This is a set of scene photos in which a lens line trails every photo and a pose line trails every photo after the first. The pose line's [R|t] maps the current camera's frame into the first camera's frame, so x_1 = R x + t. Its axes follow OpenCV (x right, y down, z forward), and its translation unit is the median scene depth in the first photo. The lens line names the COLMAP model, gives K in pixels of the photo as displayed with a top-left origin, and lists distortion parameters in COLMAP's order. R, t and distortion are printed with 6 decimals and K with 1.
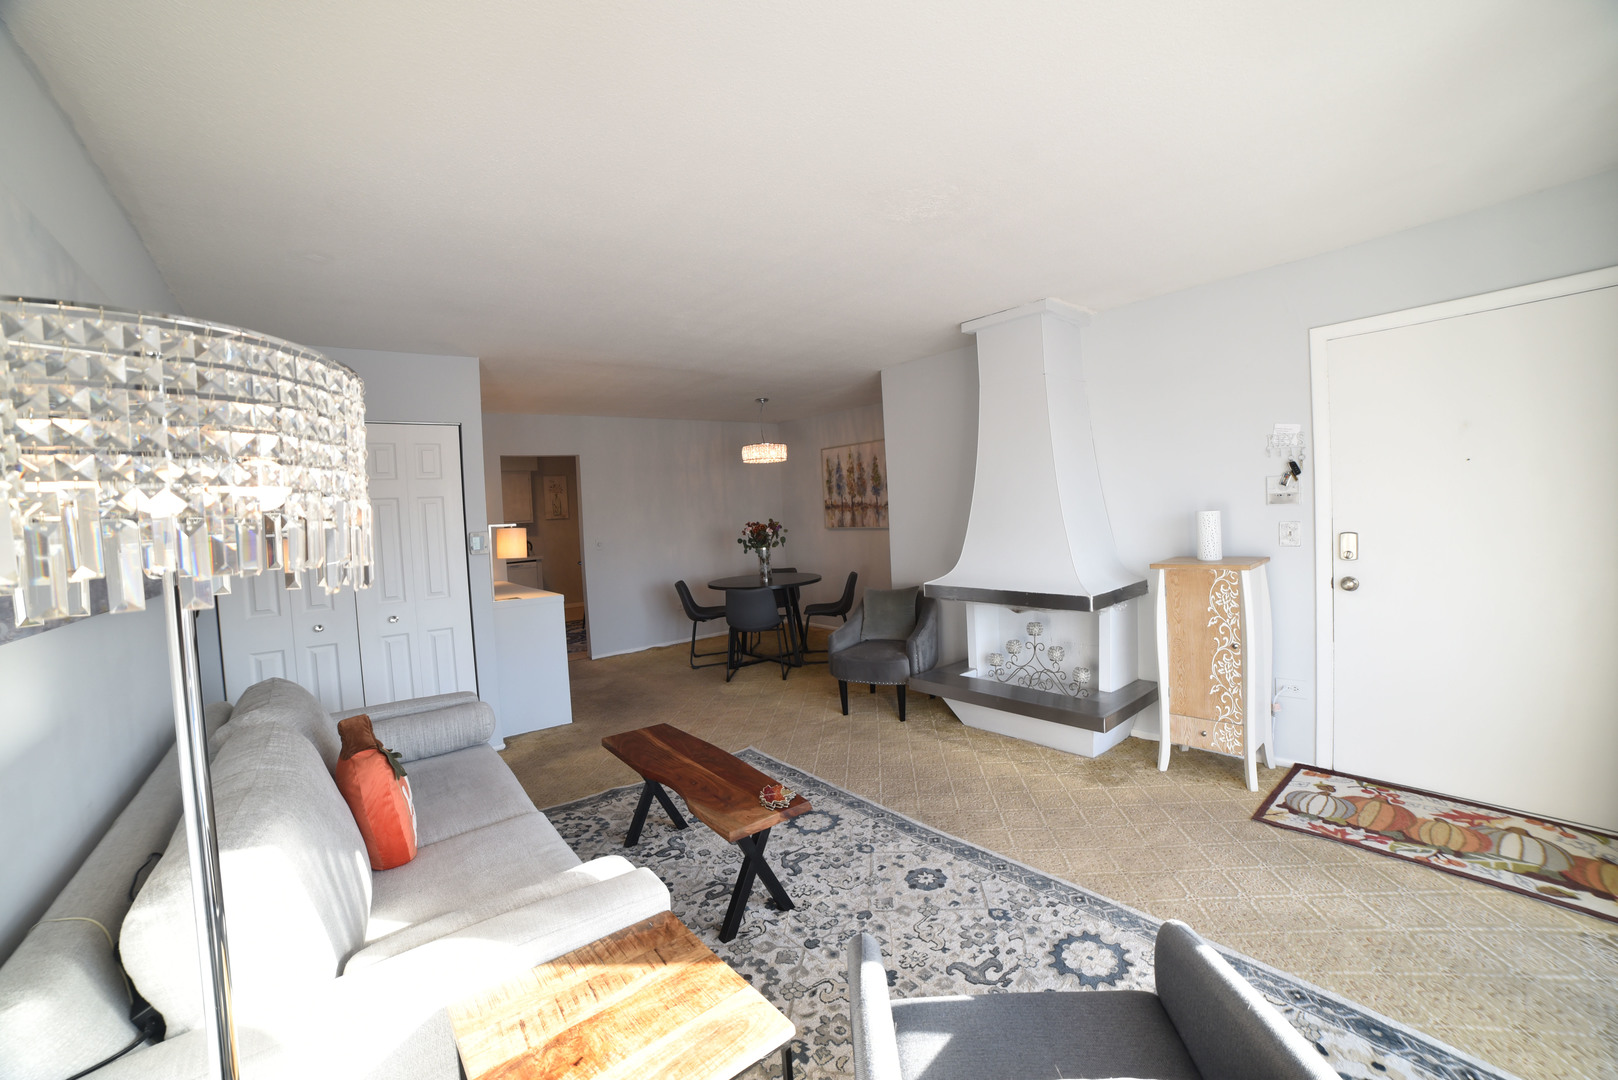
lens RADIAL K [[639.5, 0, 809.5], [0, 639.5, 530.7], [0, 0, 1]] dist [-0.119059, 0.042753]
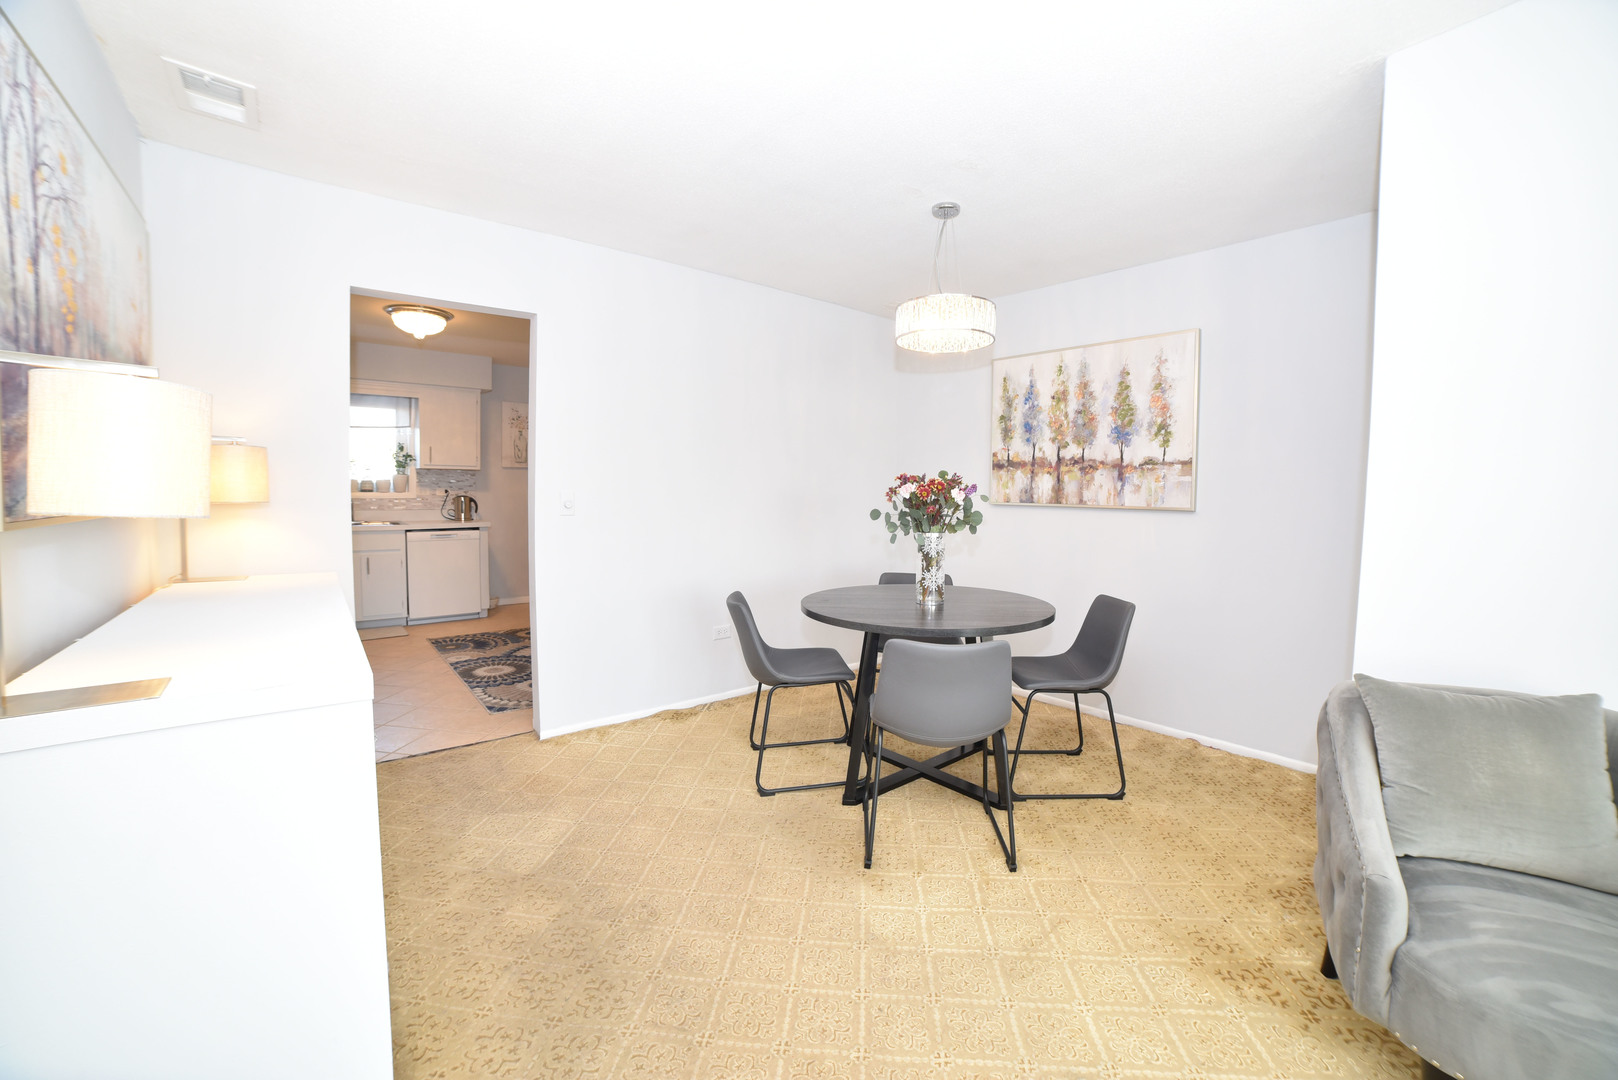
lens RADIAL K [[639.5, 0, 809.5], [0, 639.5, 530.7], [0, 0, 1]] dist [-0.119059, 0.042753]
pose [[0.997766, 0.065390, 0.013669, -0.162816], [-0.065701, 0.997559, 0.023653, 0.020207], [-0.012089, -0.024499, 0.999627, 0.550286]]
